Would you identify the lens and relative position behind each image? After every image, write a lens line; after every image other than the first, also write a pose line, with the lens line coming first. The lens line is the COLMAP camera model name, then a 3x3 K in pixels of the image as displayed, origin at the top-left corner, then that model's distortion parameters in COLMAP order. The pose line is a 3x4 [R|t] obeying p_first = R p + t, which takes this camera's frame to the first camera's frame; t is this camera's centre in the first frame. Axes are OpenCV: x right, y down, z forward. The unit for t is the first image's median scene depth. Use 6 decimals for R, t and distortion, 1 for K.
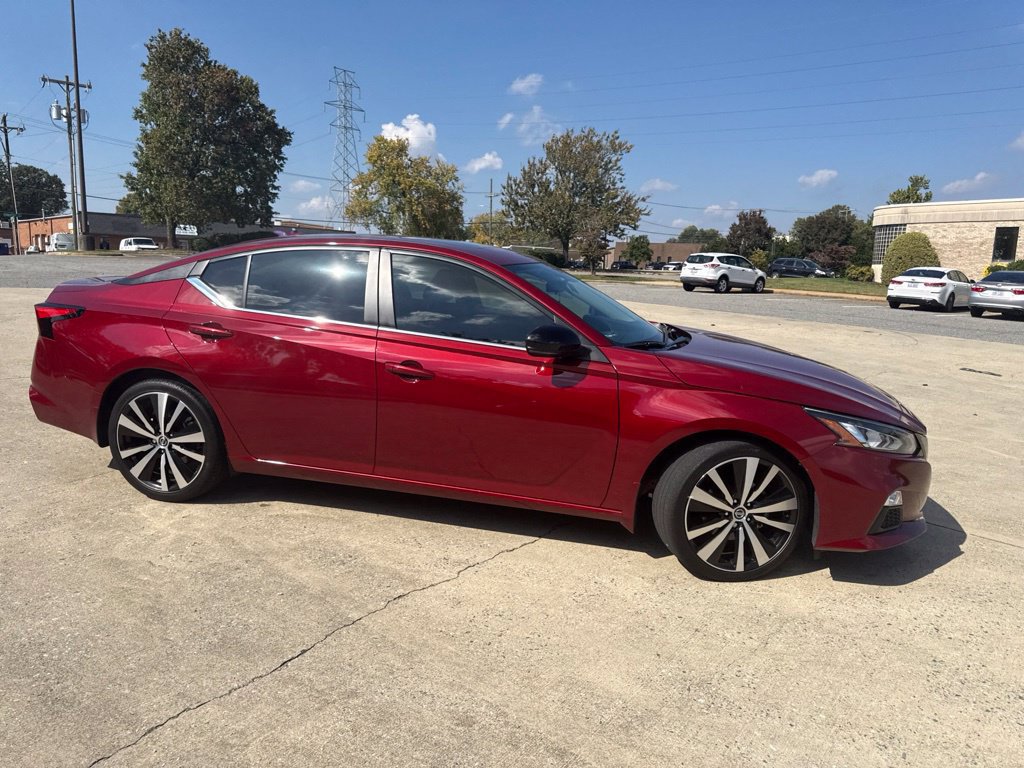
lens RADIAL K [[709.4, 0, 515.7], [0, 709.4, 403.3], [0, 0, 1]] dist [0.056986, -0.074375]
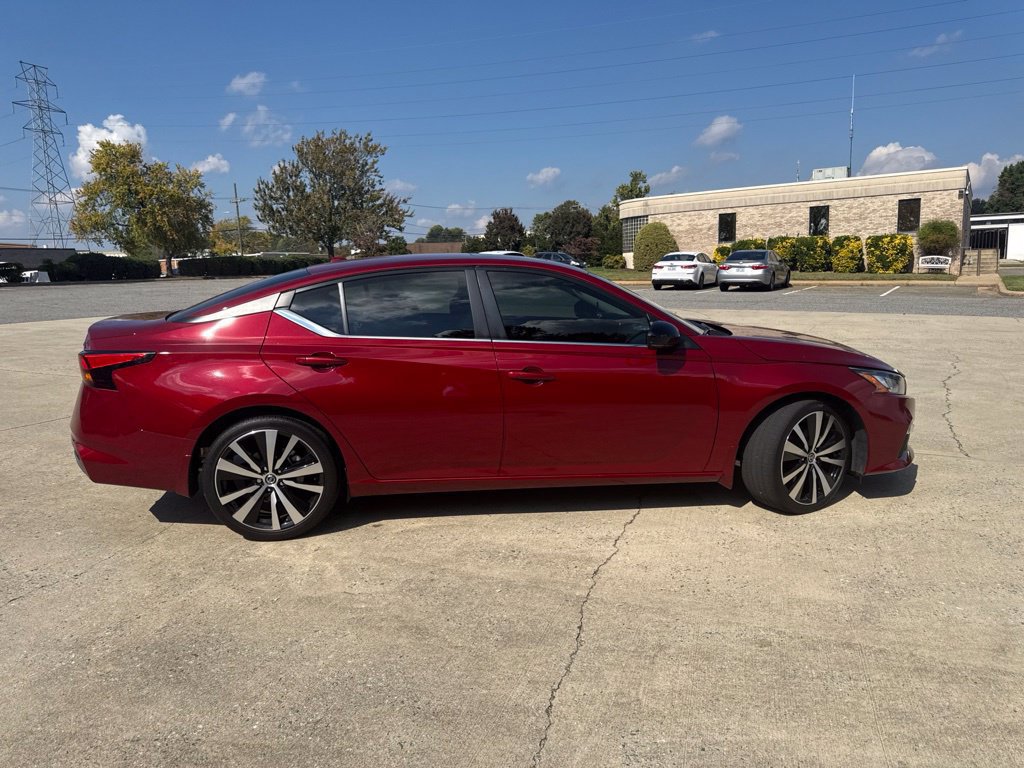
lens RADIAL K [[709.4, 0, 515.7], [0, 709.4, 403.3], [0, 0, 1]] dist [0.056986, -0.074375]
pose [[0.940511, -0.126776, 0.315226, -0.056763], [0.127076, 0.991698, 0.019689, -0.003133], [-0.315105, 0.021540, 0.948812, -0.003289]]
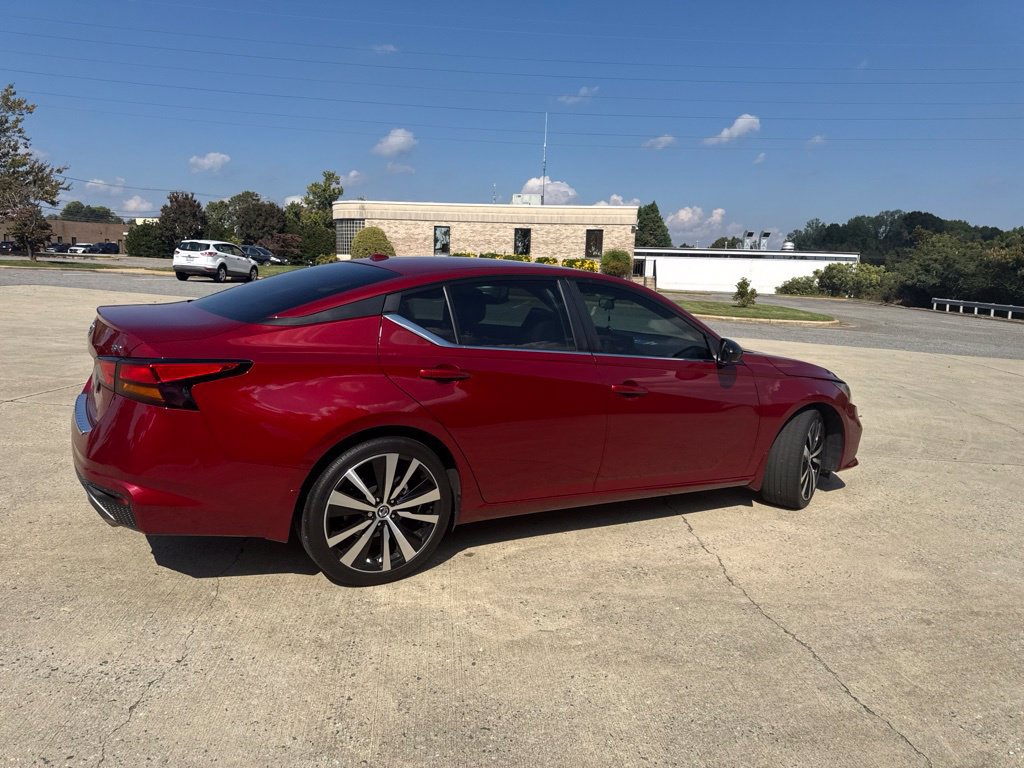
lens RADIAL K [[709.4, 0, 515.7], [0, 709.4, 403.3], [0, 0, 1]] dist [0.056986, -0.074375]
pose [[0.714932, -0.131825, 0.686654, -0.112083], [0.116902, 0.990779, 0.068496, -0.013168], [-0.689352, 0.031301, 0.723750, 0.035513]]
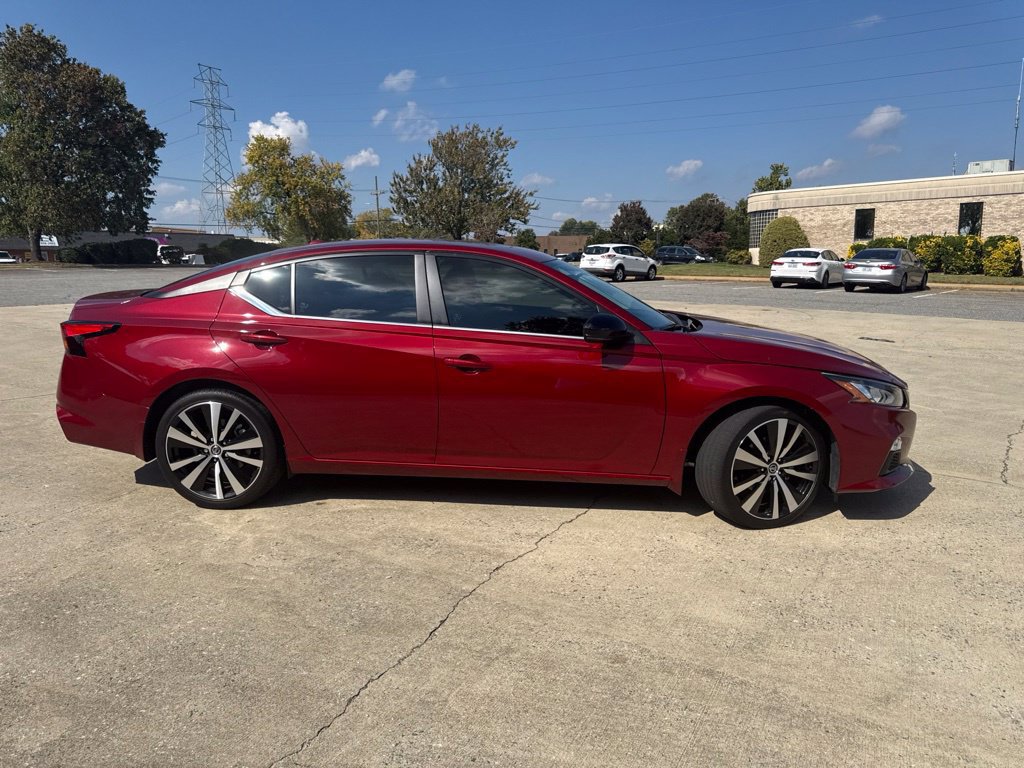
lens RADIAL K [[709.4, 0, 515.7], [0, 709.4, 403.3], [0, 0, 1]] dist [0.056986, -0.074375]
pose [[0.986616, -0.072560, 0.146028, -0.025961], [0.071755, 0.997364, 0.010780, 0.000760], [-0.146426, -0.000157, 0.989222, -0.007918]]
